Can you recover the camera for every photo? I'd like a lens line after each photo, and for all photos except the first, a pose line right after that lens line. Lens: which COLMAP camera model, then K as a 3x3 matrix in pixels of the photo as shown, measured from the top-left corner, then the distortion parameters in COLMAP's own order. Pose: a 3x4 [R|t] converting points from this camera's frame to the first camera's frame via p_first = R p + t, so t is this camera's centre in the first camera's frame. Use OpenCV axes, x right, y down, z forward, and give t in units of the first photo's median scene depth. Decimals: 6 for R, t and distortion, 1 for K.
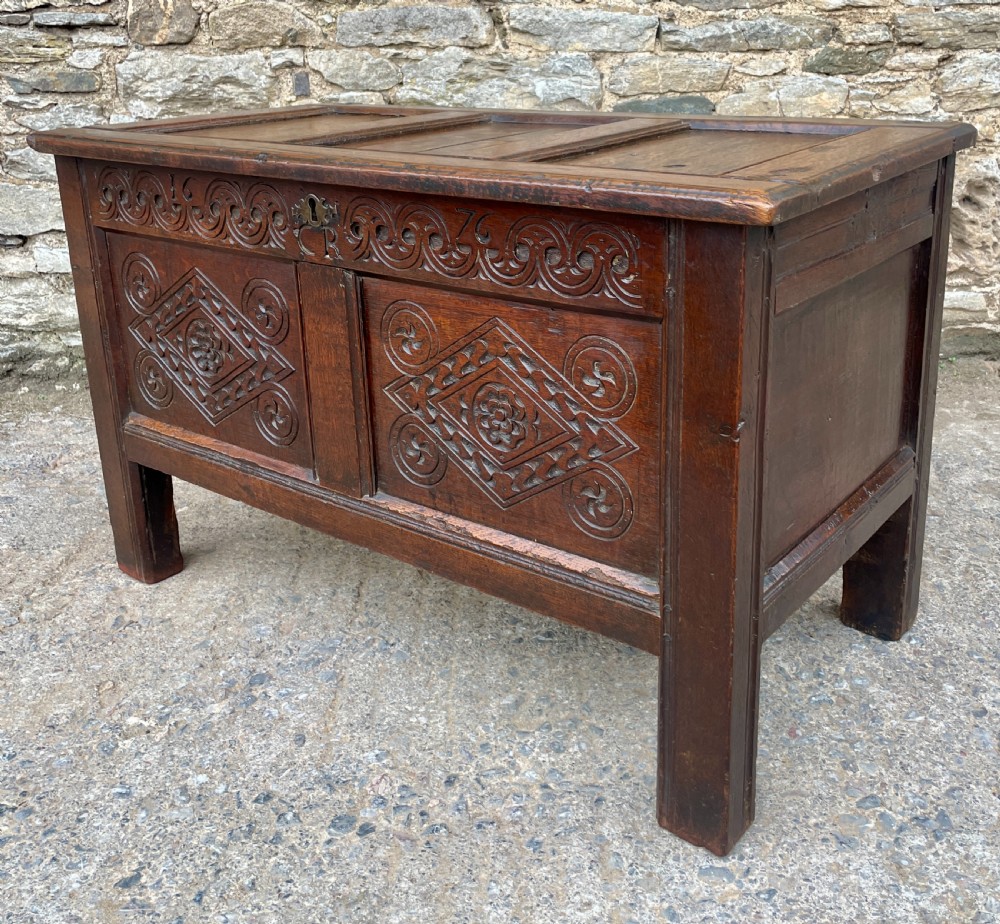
lens RADIAL K [[1032.8, 0, 515.4], [0, 1032.8, 364.2], [0, 0, 1]] dist [0.025473, 0.000000]
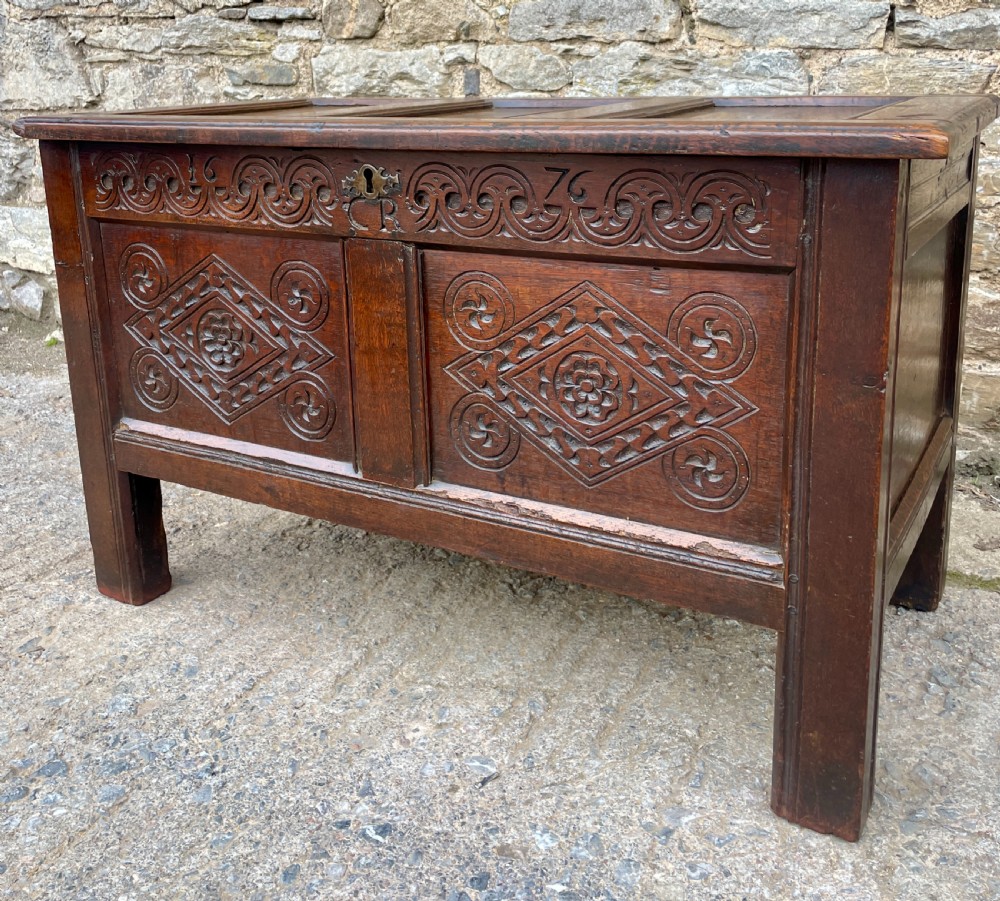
lens RADIAL K [[998.9, 0, 498.6], [0, 998.9, 307.1], [0, 0, 1]] dist [0.027453, 0.000000]
pose [[0.889471, 0.122567, -0.440249, 0.231737], [-0.143764, 0.989499, -0.014979, -0.063733], [0.433789, 0.076615, 0.897751, 0.233654]]
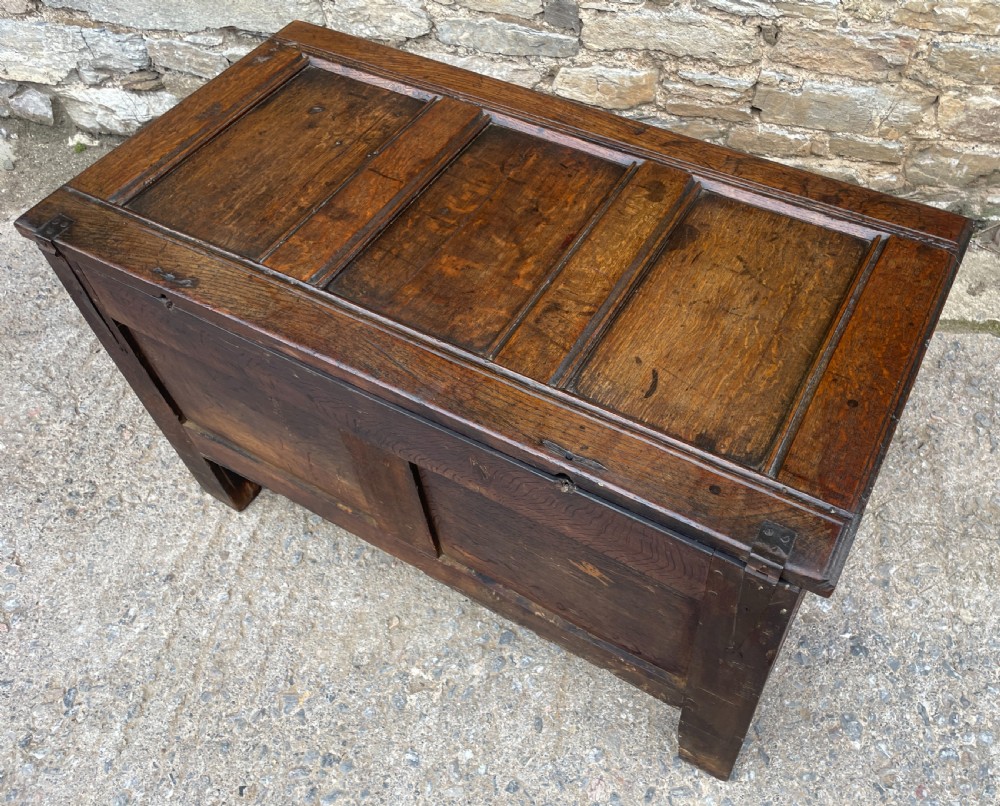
lens RADIAL K [[829.4, 0, 581.1], [0, 829.4, 365.4], [0, 0, 1]] dist [0.077029, -0.097539]
pose [[0.987727, 0.128710, -0.088486, -0.063364], [-0.062592, 0.845214, 0.530750, -0.324791], [0.143103, -0.518697, 0.842897, 0.183136]]
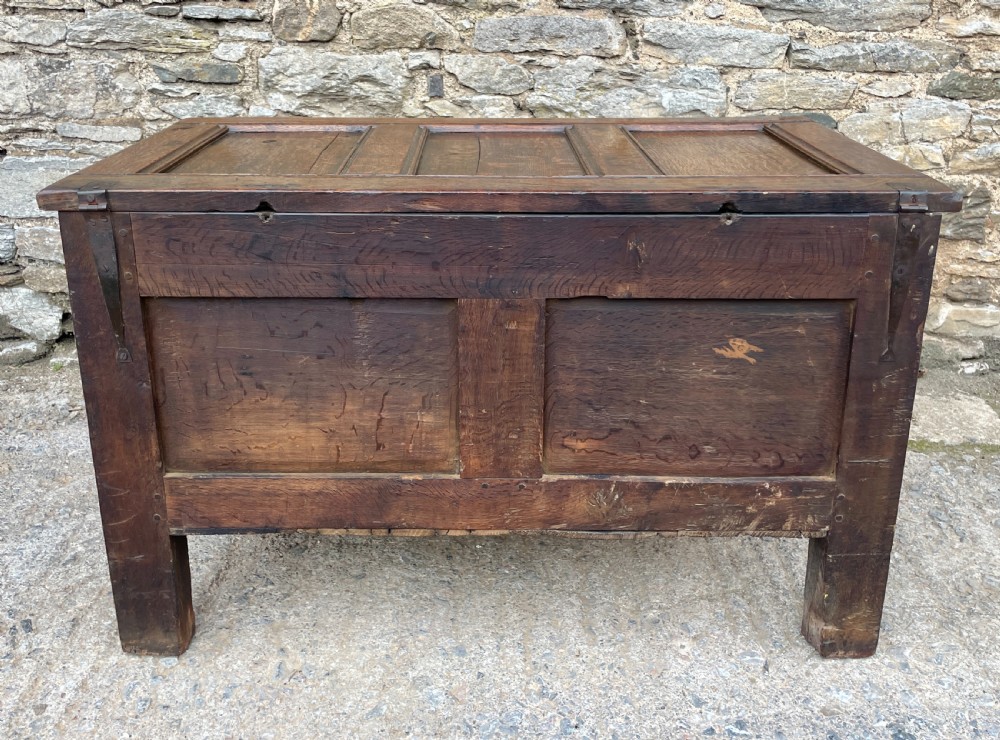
lens RADIAL K [[889.3, 0, 498.2], [0, 889.3, 276.8], [0, 0, 1]] dist [0.052426, -0.061139]
pose [[0.998707, 0.048636, -0.014799, -0.123382], [-0.048569, 0.998808, 0.004879, -0.087827], [0.015019, -0.004154, 0.999879, 0.111711]]
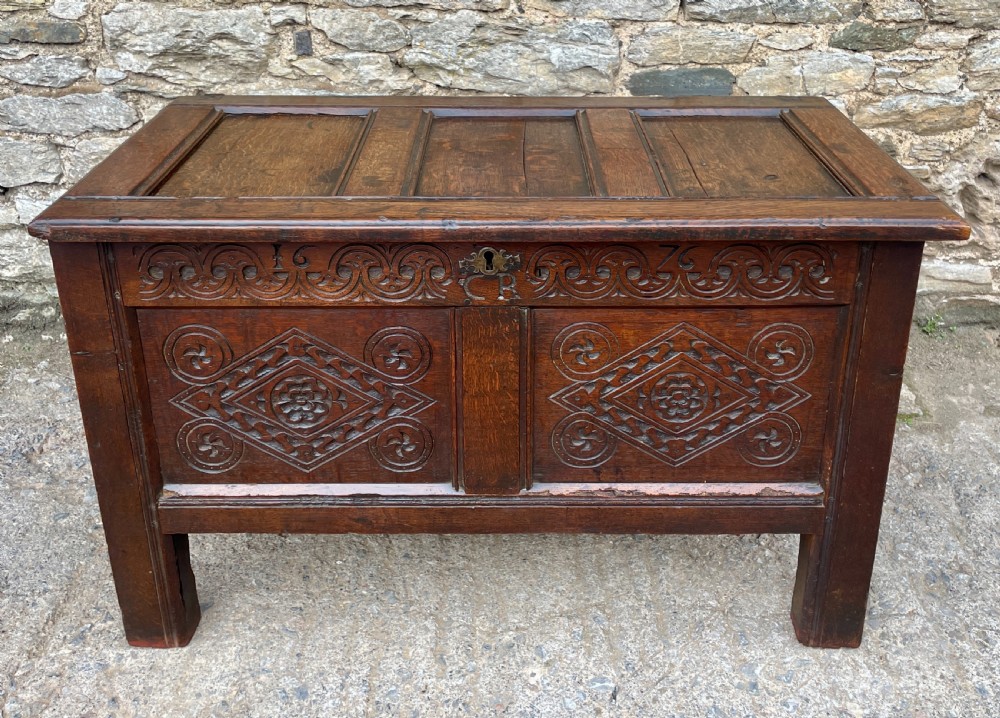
lens RADIAL K [[946.3, 0, 518.8], [0, 946.3, 236.3], [0, 0, 1]] dist [0.032386, 0.000000]
pose [[0.998889, 0.023932, 0.040606, -0.042046], [-0.027475, 0.995646, 0.089069, -0.179607], [-0.038298, -0.090086, 0.995197, 0.119302]]
